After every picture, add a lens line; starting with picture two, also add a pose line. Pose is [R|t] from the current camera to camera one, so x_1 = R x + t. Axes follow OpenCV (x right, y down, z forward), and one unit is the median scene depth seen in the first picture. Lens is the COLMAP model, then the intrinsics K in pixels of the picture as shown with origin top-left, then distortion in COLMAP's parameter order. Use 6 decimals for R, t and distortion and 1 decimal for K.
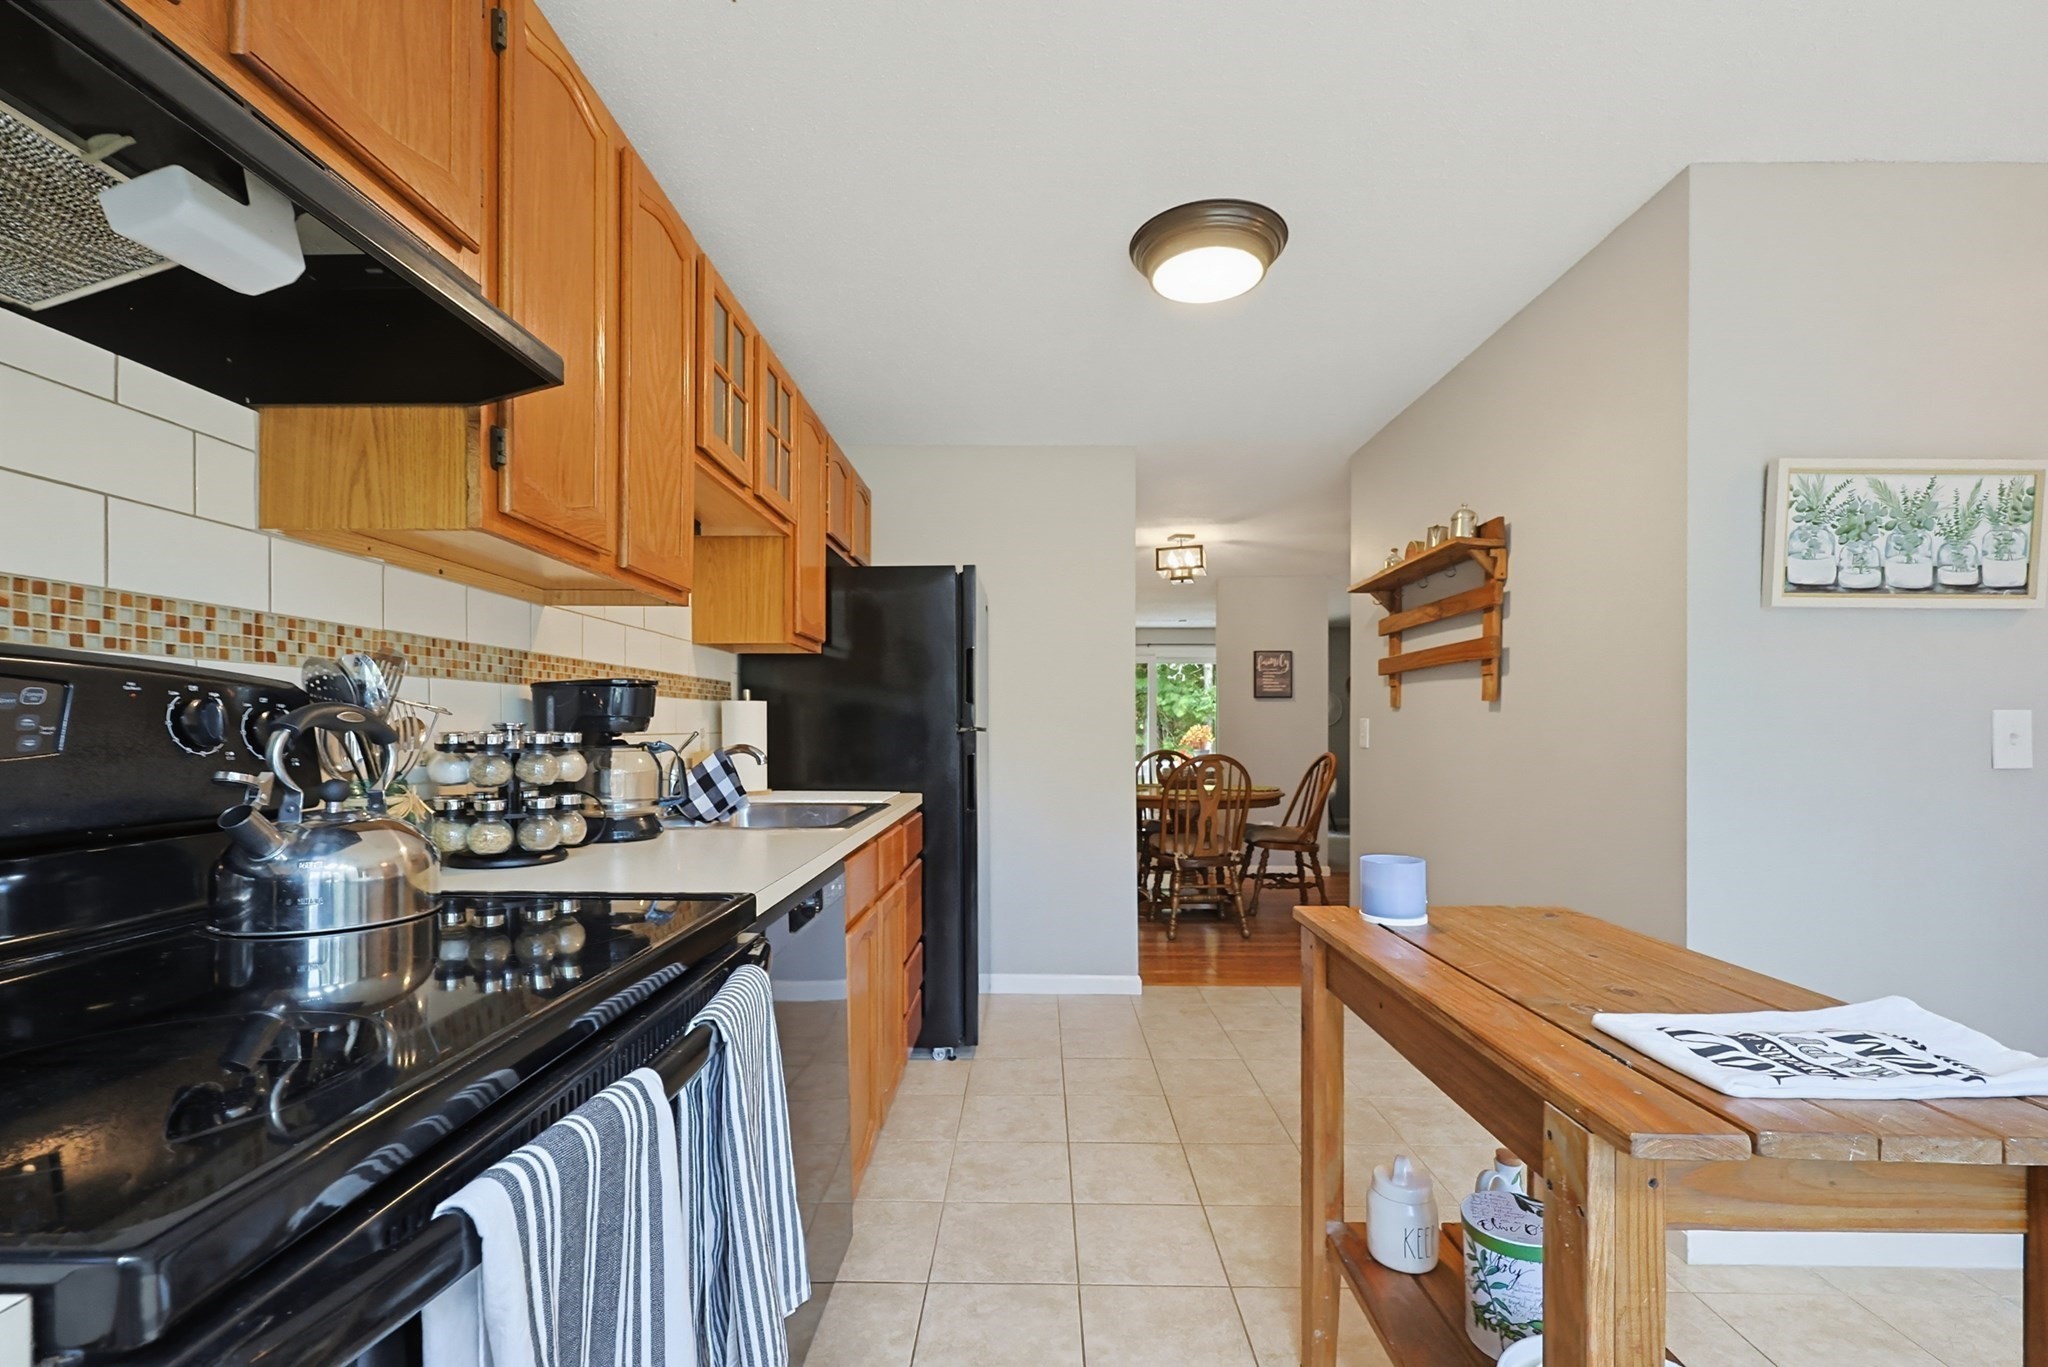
lens RADIAL K [[889.5, 0, 1030.0], [0, 889.5, 725.8], [0, 0, 1]] dist [0.000304, -0.000312]
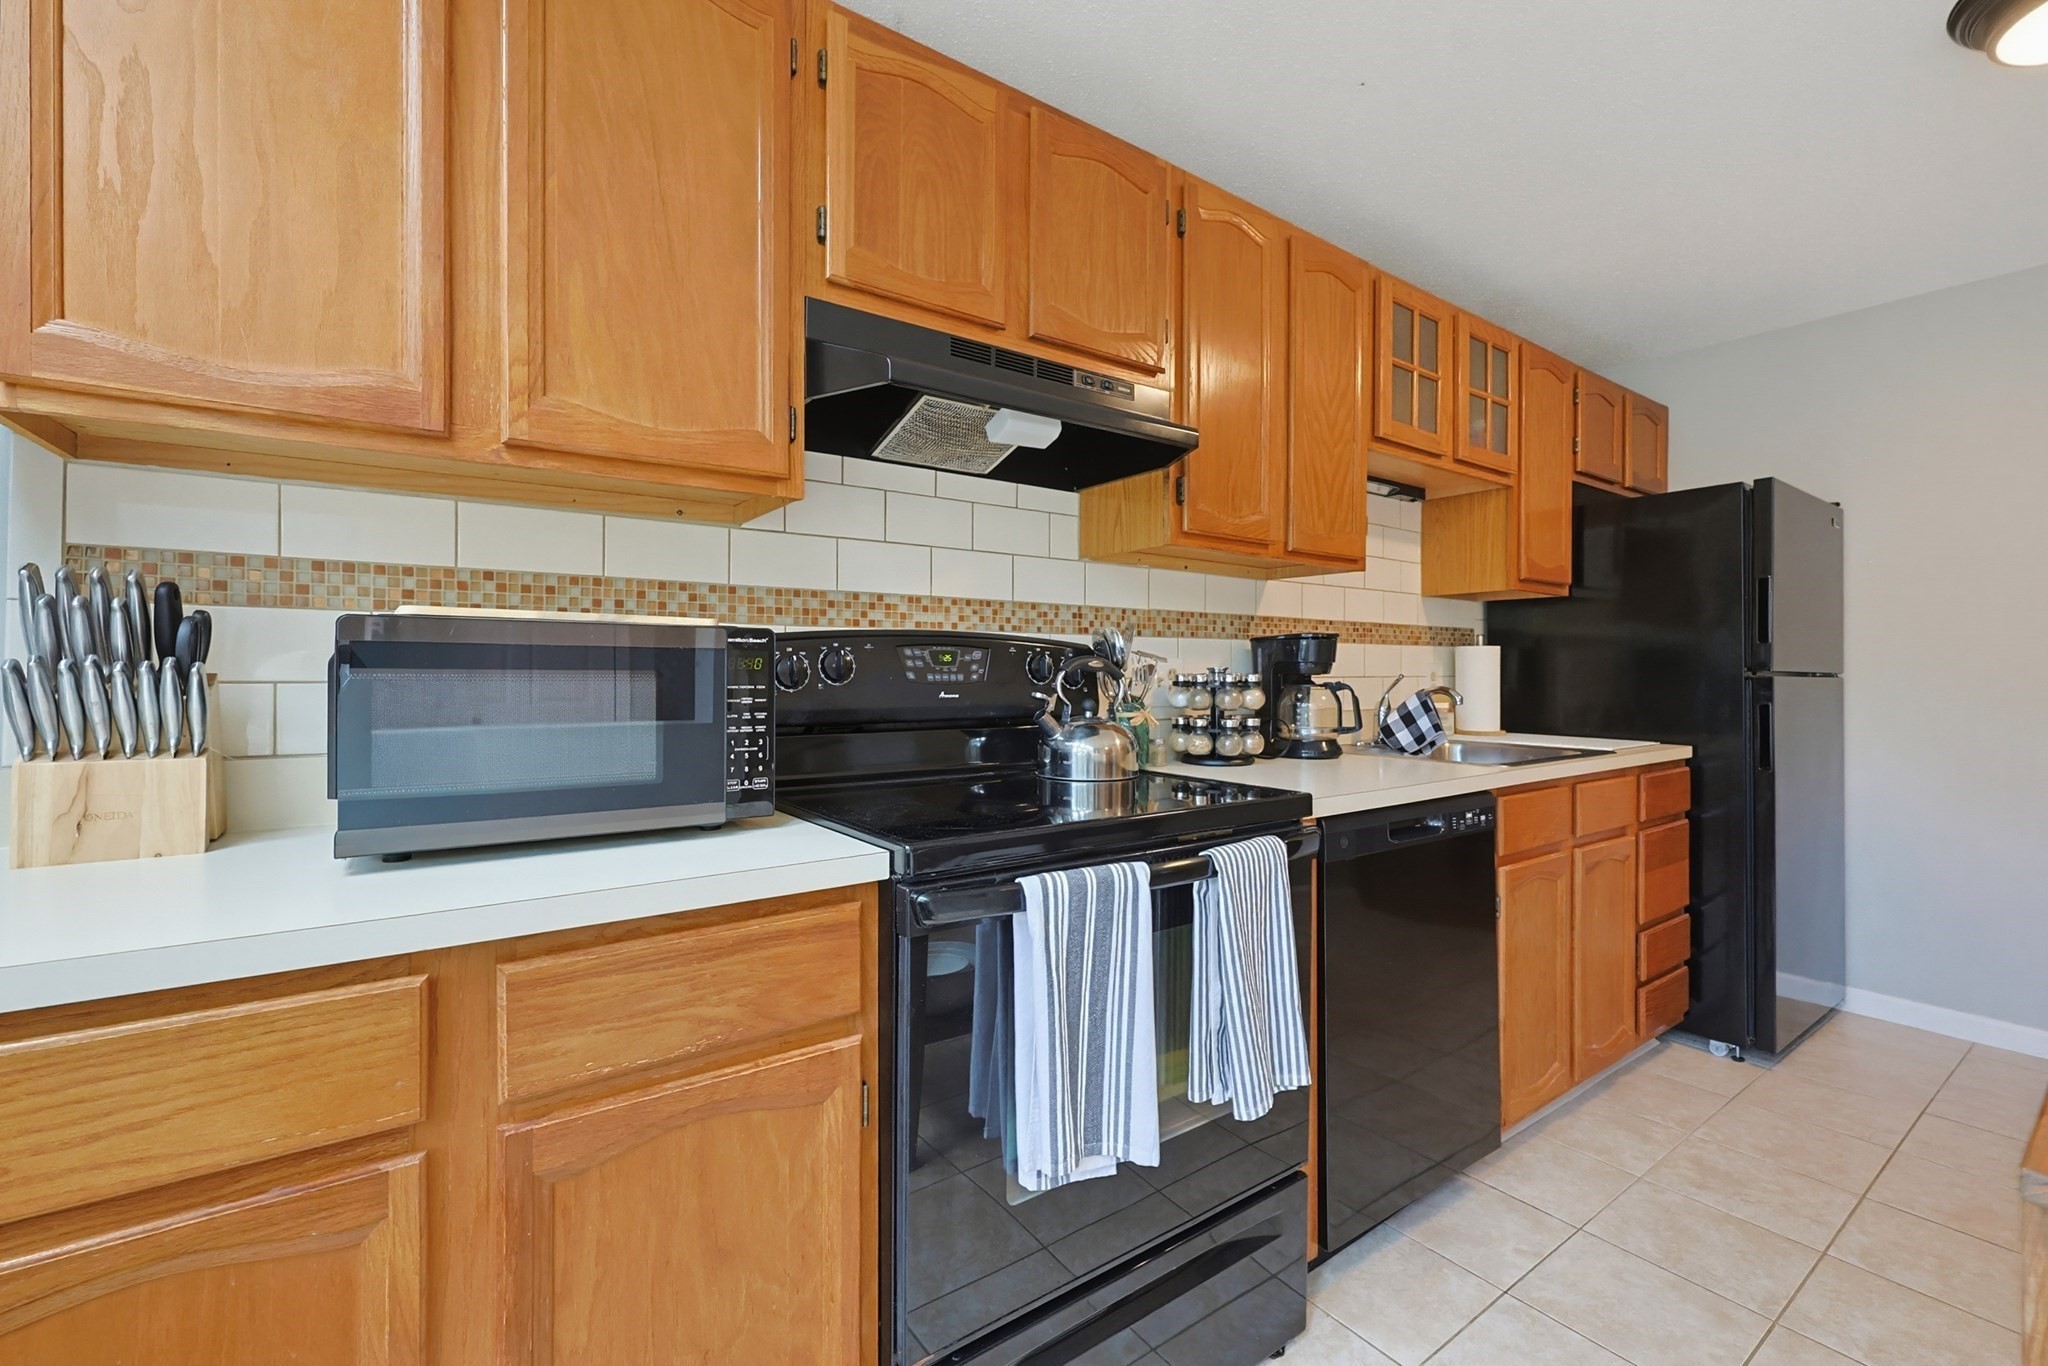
lens RADIAL K [[889.5, 0, 1032.8], [0, 889.5, 676.8], [0, 0, 1]] dist [0.000304, -0.000312]
pose [[0.593746, 0.008006, -0.804613, 0.426337], [-0.001355, 0.999959, 0.008950, -0.000580], [0.804652, -0.004224, 0.593732, -0.112896]]
